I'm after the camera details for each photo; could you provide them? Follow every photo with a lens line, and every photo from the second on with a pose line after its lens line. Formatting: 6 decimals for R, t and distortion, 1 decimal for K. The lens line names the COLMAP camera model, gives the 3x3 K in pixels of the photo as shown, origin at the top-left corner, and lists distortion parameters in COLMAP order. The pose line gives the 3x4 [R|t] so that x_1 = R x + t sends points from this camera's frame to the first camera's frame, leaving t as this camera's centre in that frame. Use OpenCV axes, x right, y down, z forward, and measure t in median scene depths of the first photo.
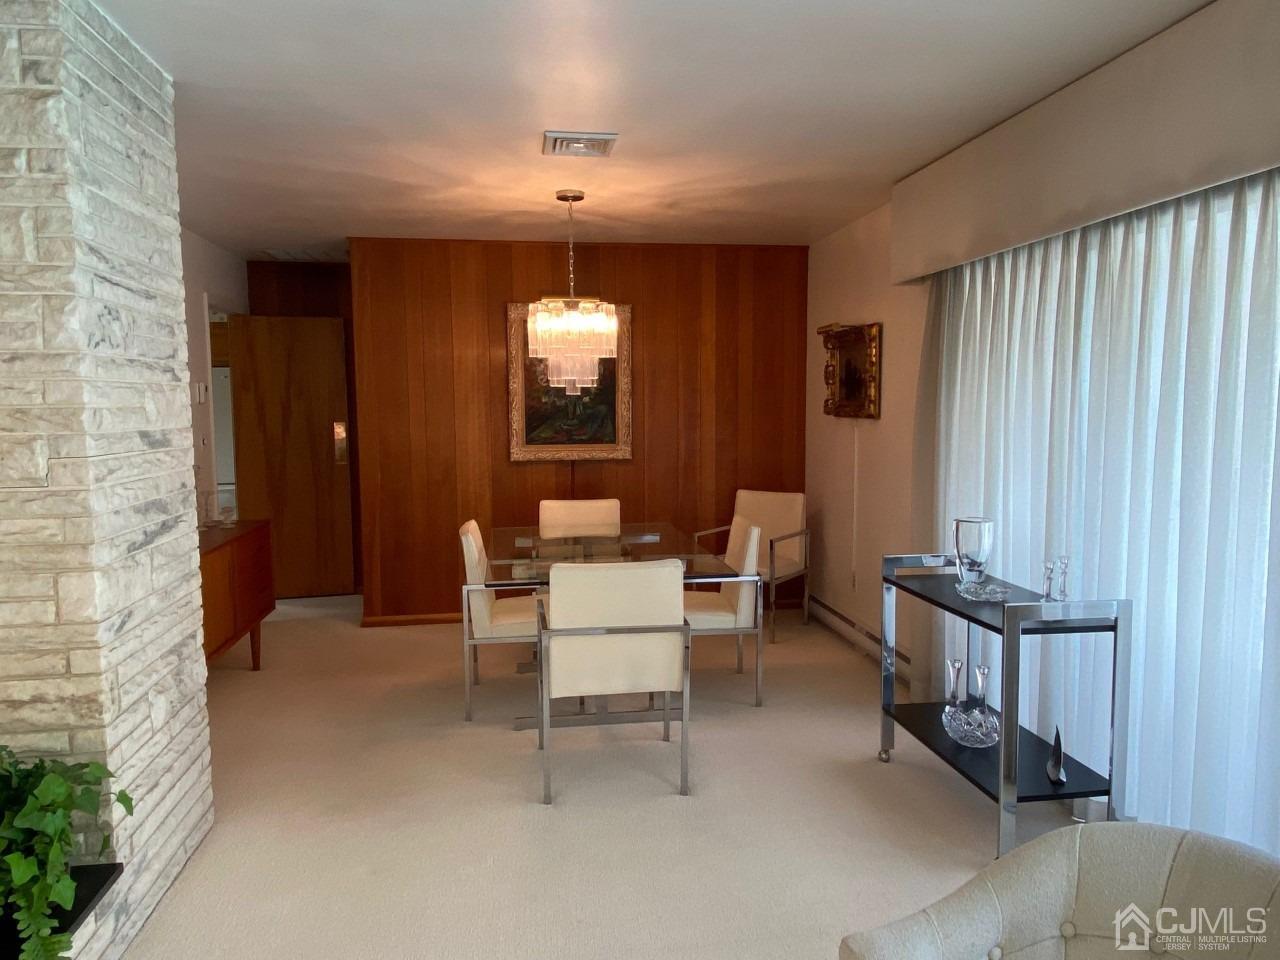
lens RADIAL K [[888.3, 0, 634.1], [0, 888.3, 481.8], [0, 0, 1]] dist [0.038906, -0.037666]
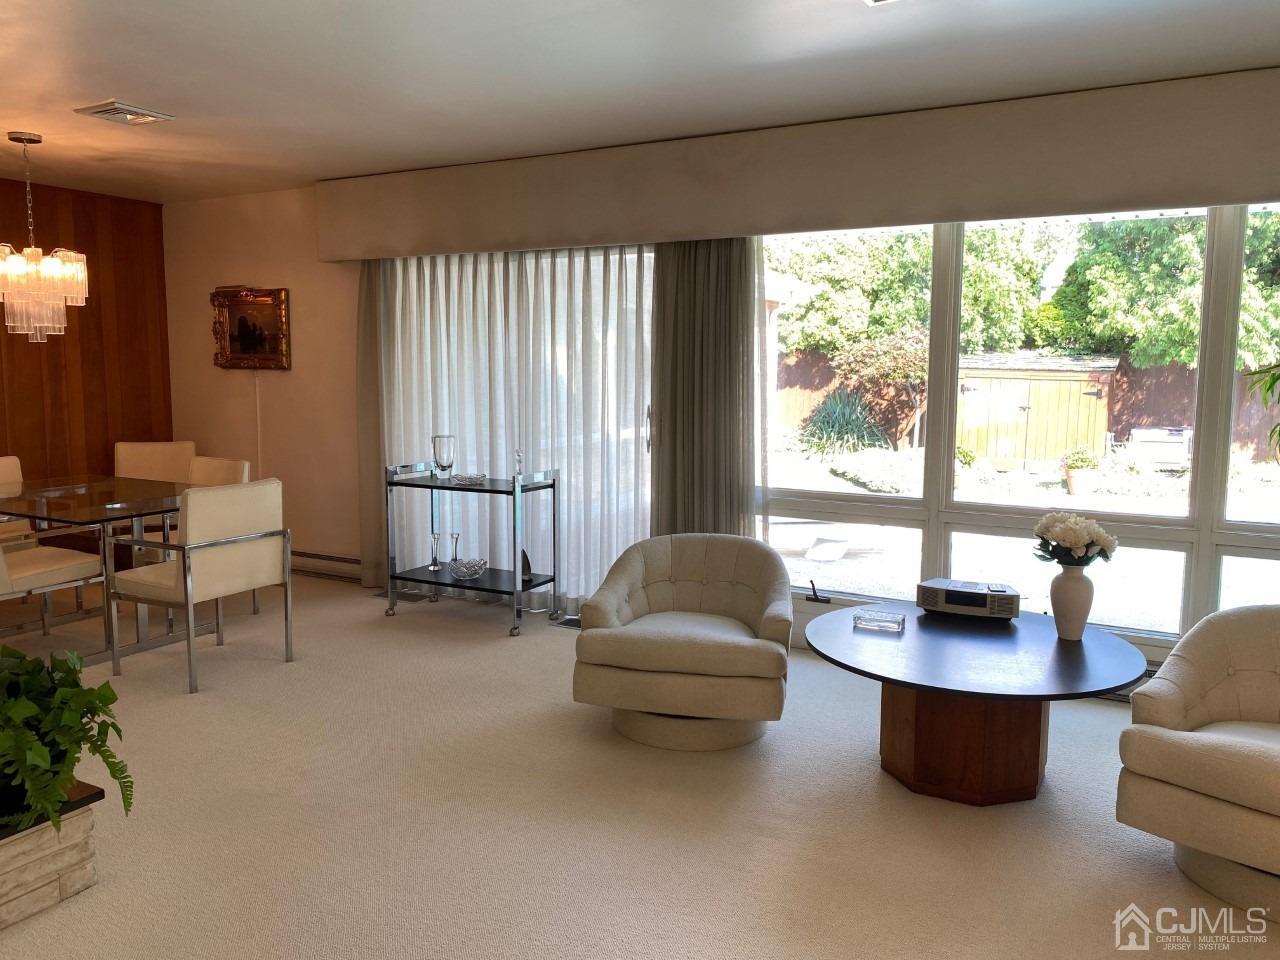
lens RADIAL K [[975.8, 0, 642.1], [0, 975.8, 483.0], [0, 0, 1]] dist [0.003805, 0.000826]
pose [[0.608549, -0.086031, 0.788839, -0.528308], [0.061064, 0.996235, 0.061542, 0.030845], [-0.791164, 0.010719, 0.611511, -0.182433]]
